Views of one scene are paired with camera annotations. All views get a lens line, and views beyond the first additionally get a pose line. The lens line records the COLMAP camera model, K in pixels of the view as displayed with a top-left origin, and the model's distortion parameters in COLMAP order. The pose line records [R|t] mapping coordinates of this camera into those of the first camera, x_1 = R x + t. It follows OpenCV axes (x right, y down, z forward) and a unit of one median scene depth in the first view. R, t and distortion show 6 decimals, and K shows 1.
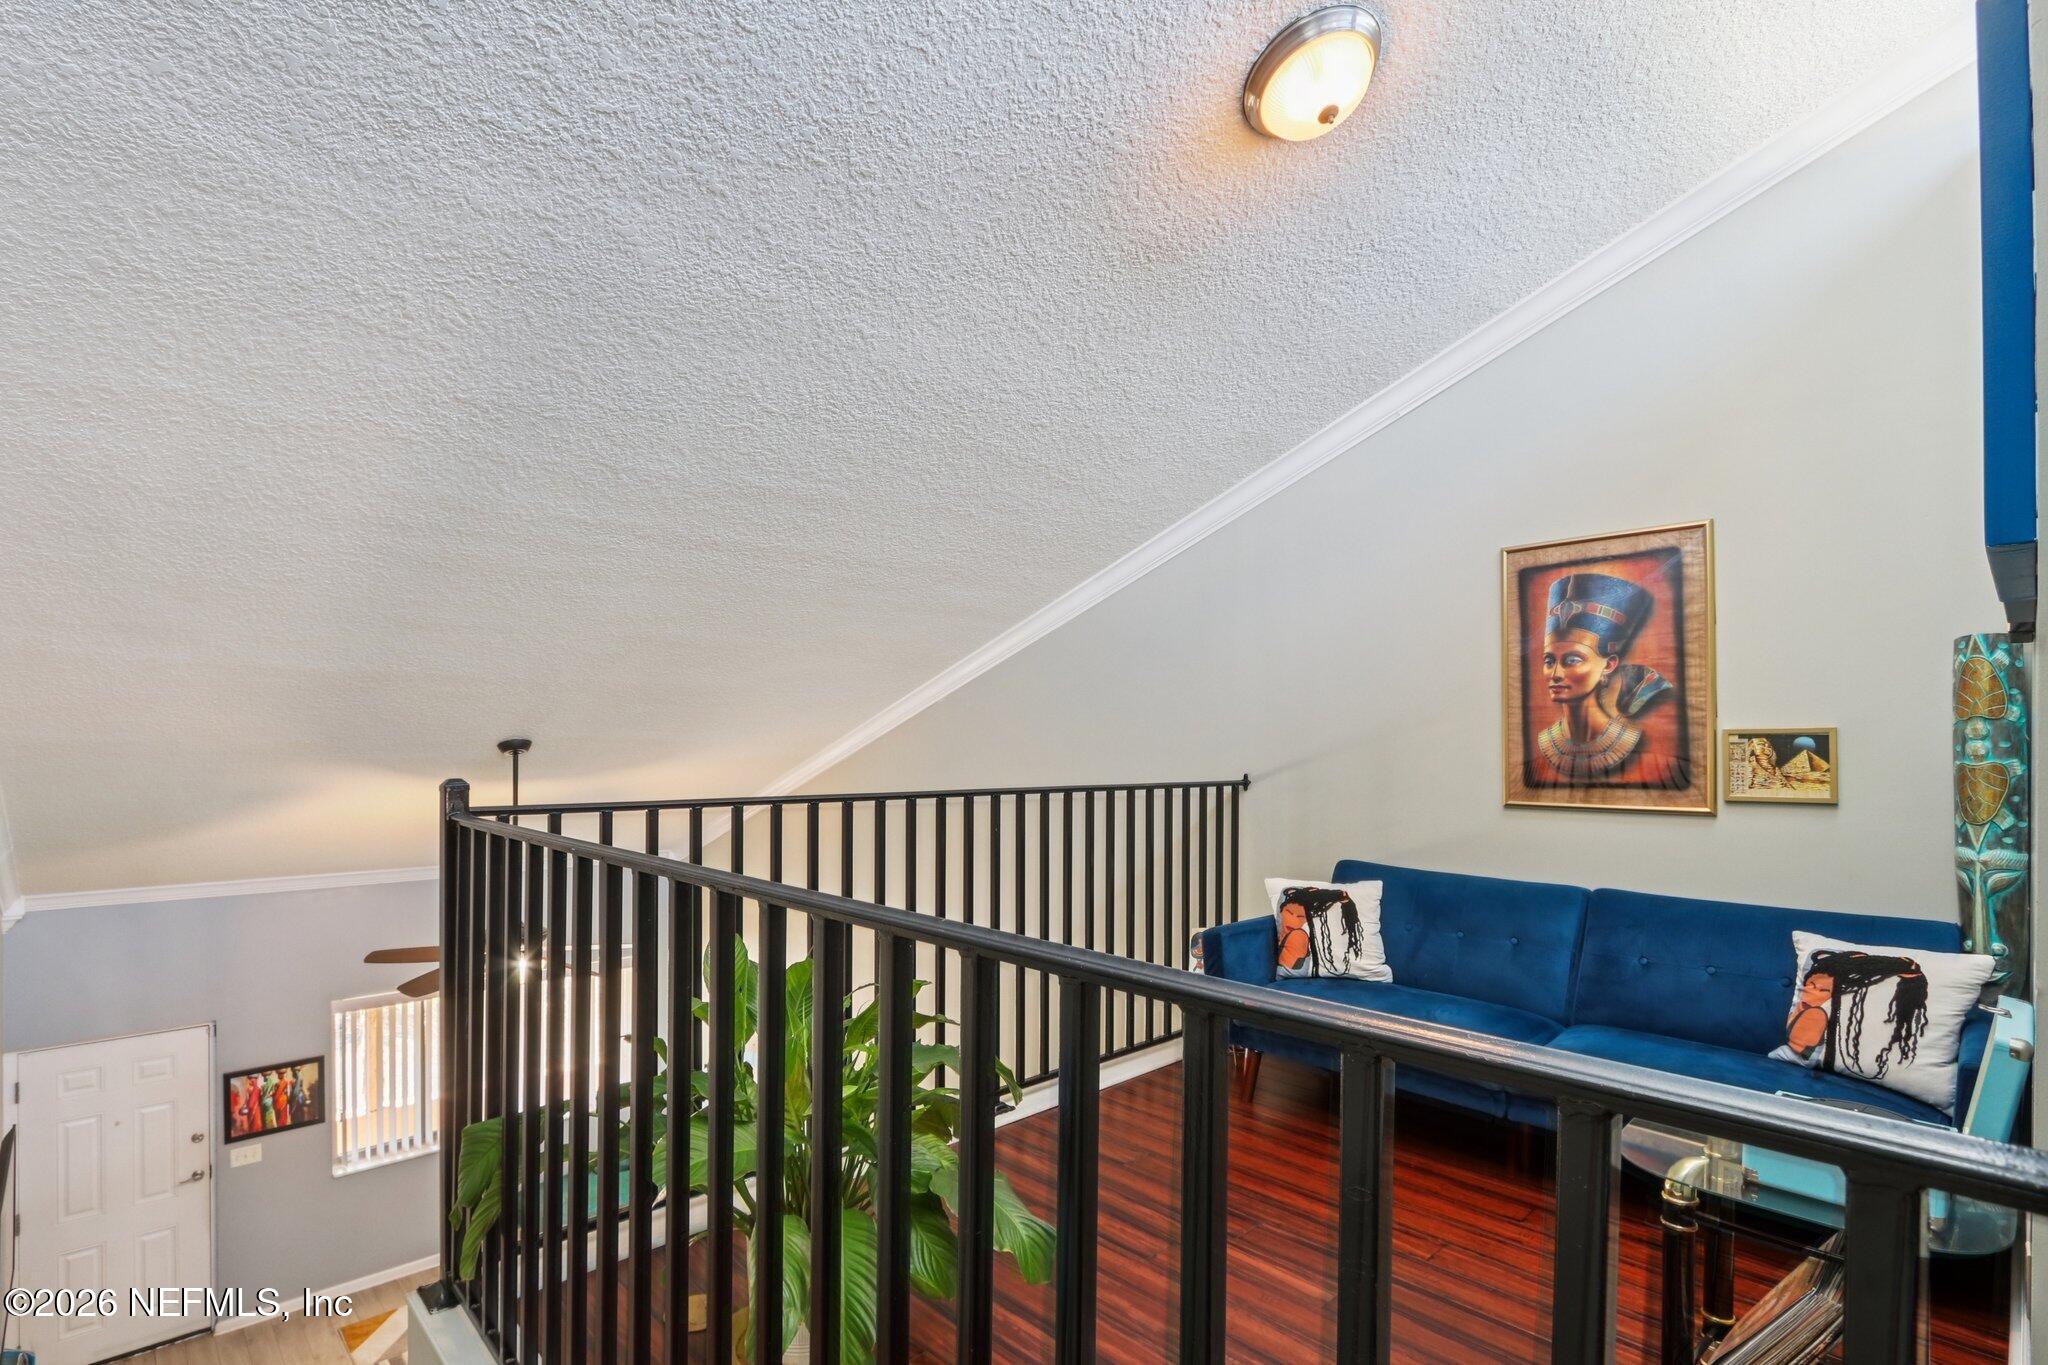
lens RADIAL K [[979.0, 0, 974.7], [0, 979.0, 729.8], [0, 0, 1]] dist [-0.016578, 0.002243]
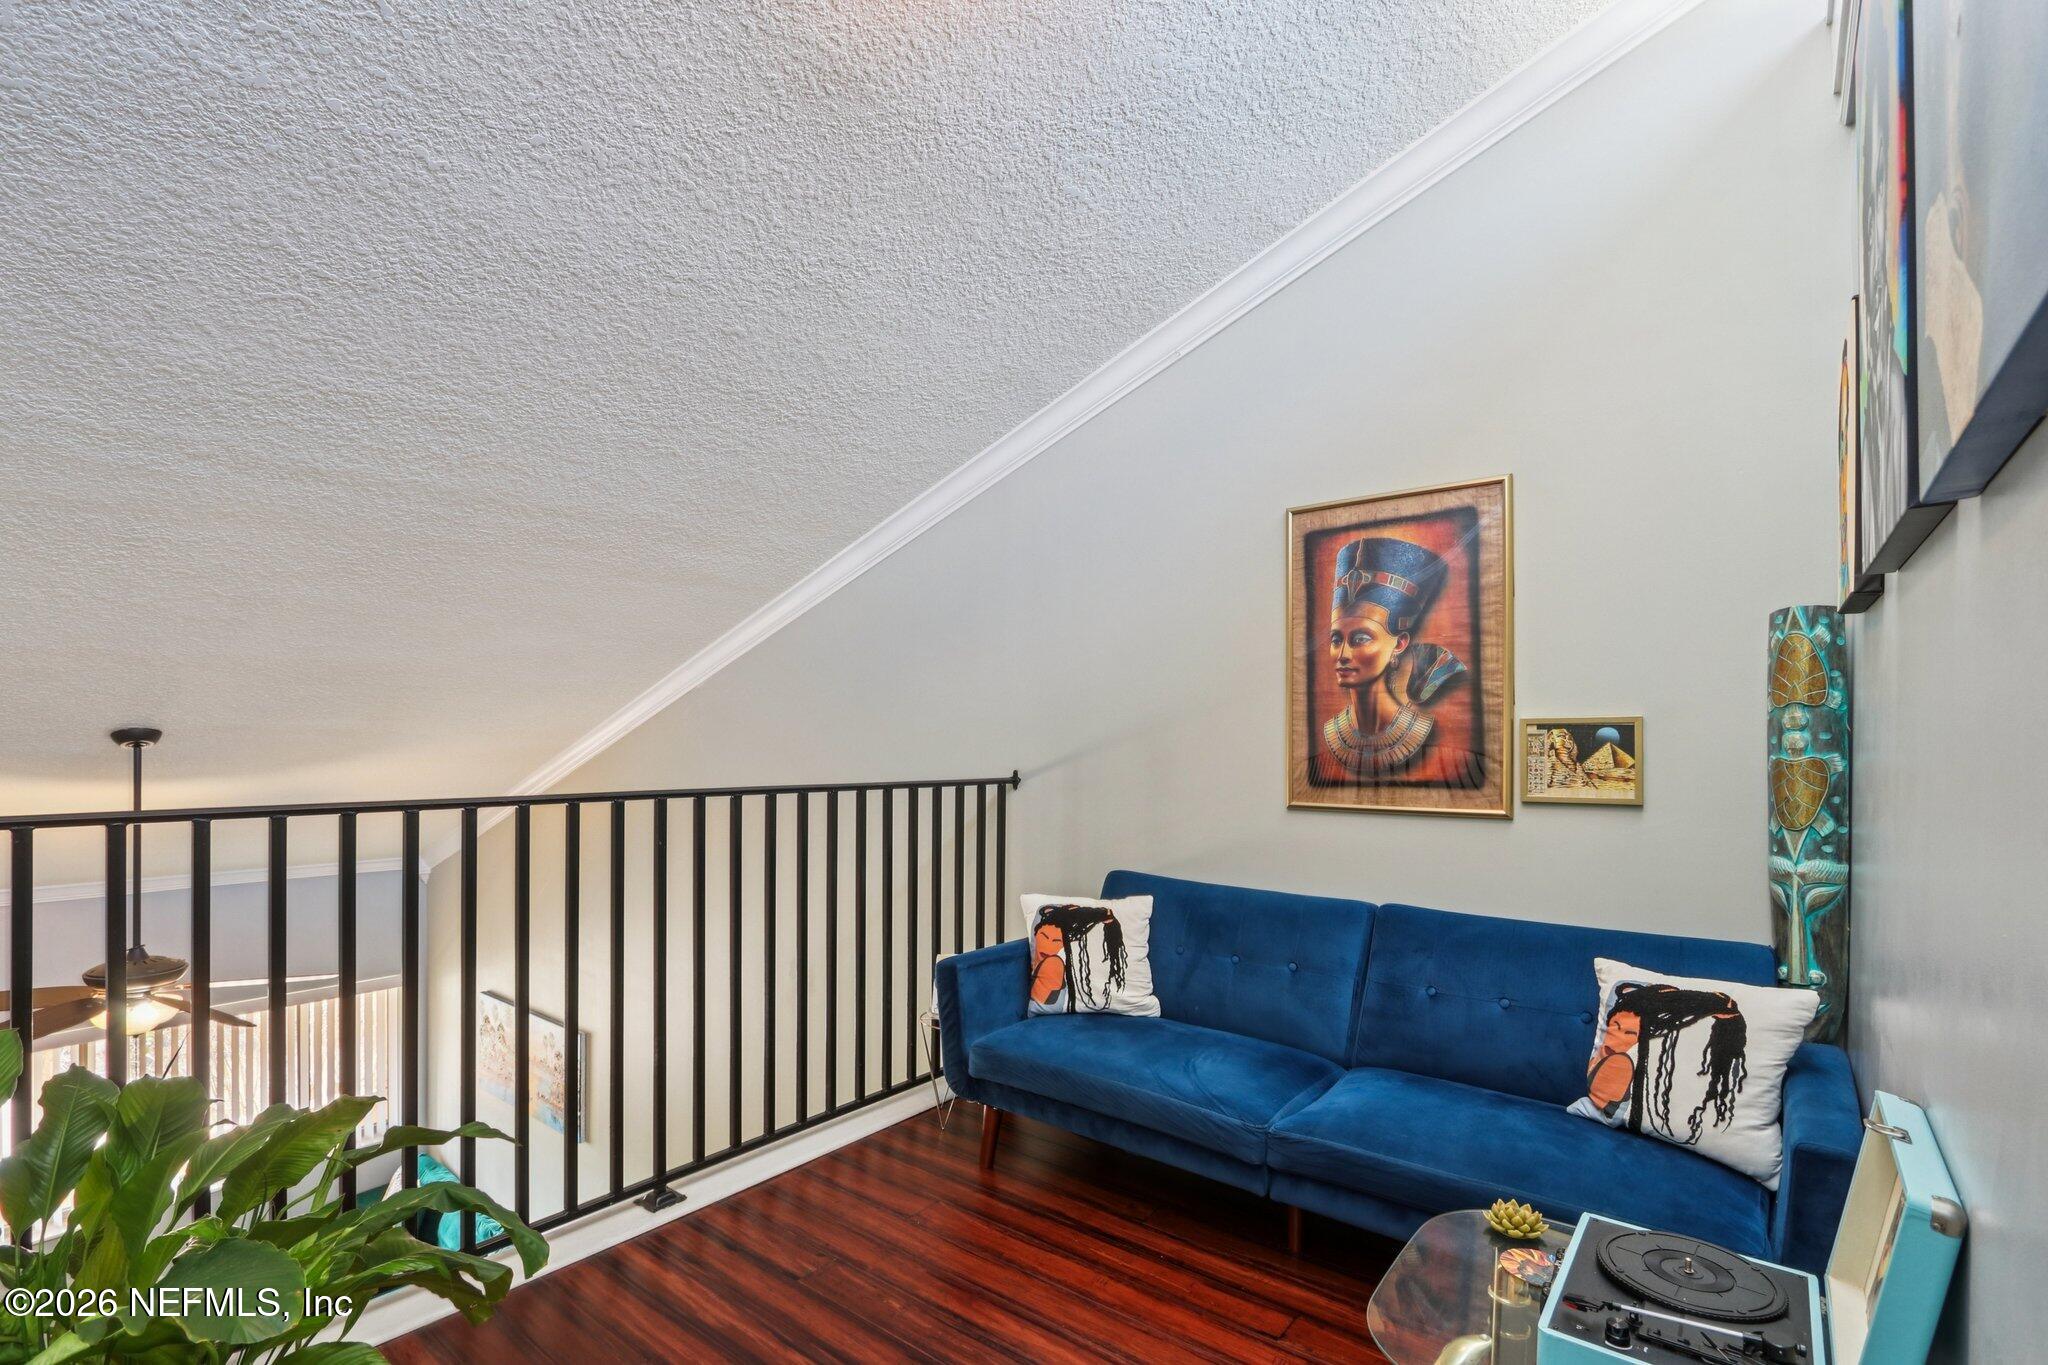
lens RADIAL K [[906.8, 0, 1008.6], [0, 906.8, 734.3], [0, 0, 1]] dist [-0.011087, 0.000374]
pose [[0.990457, 0.002539, 0.137797, 0.204840], [-0.003796, 0.999954, 0.008858, 0.007762], [-0.137768, -0.009297, 0.990421, 0.260577]]
